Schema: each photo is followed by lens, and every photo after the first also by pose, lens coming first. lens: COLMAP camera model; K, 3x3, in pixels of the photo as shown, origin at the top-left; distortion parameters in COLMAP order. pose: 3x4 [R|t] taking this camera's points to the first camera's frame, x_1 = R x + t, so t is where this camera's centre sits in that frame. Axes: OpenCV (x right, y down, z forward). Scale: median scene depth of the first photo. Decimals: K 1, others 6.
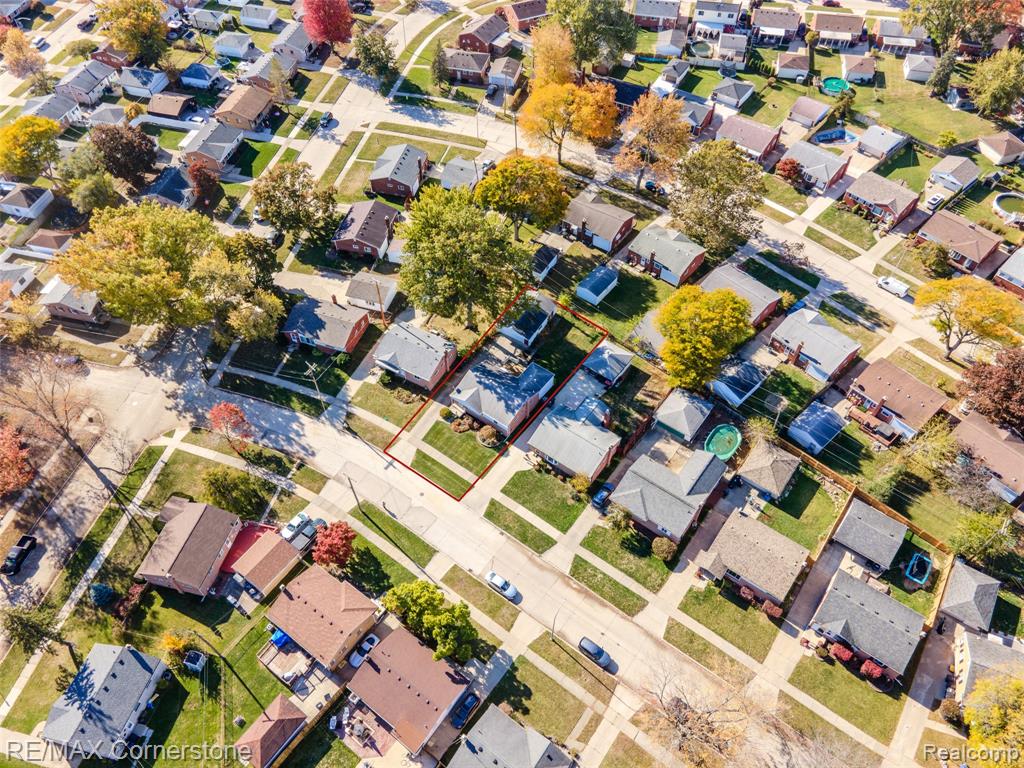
lens RADIAL K [[743.7, 0, 507.9], [0, 743.7, 385.1], [0, 0, 1]] dist [0.036629, 0.001368]
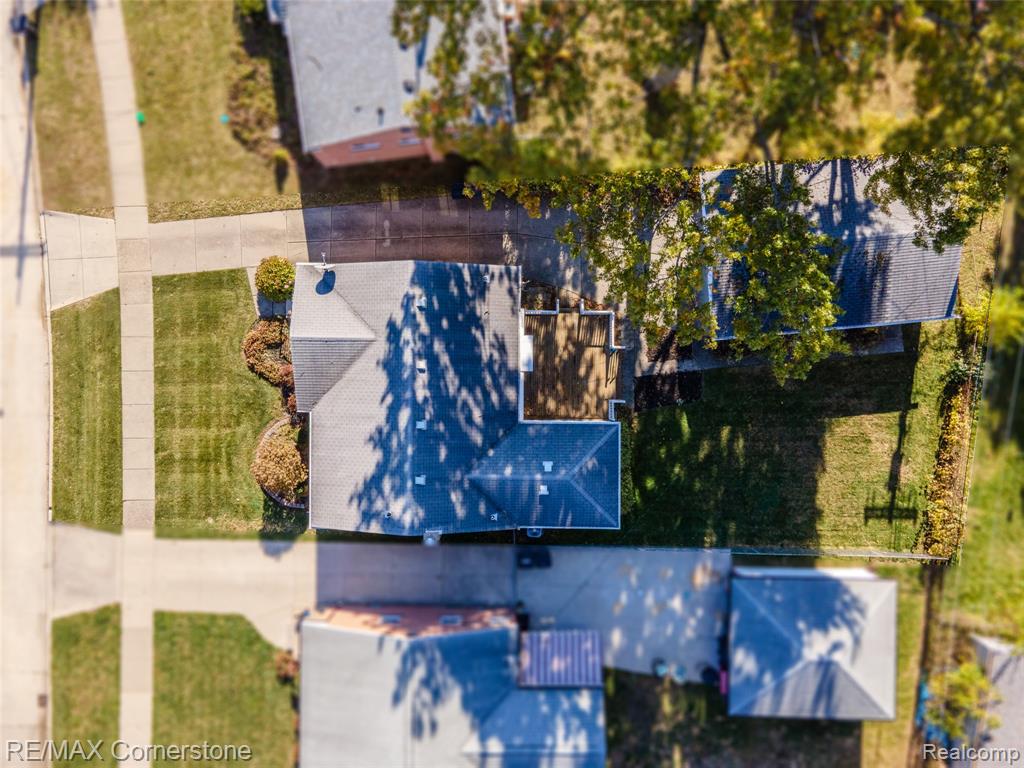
lens RADIAL K [[743.7, 0, 507.9], [0, 743.7, 385.1], [0, 0, 1]] dist [0.036629, 0.001368]
pose [[0.590152, 0.807131, 0.016113, -0.004493], [-0.635567, 0.452218, 0.625742, -0.178935], [0.497770, -0.379524, 0.779863, 0.821425]]
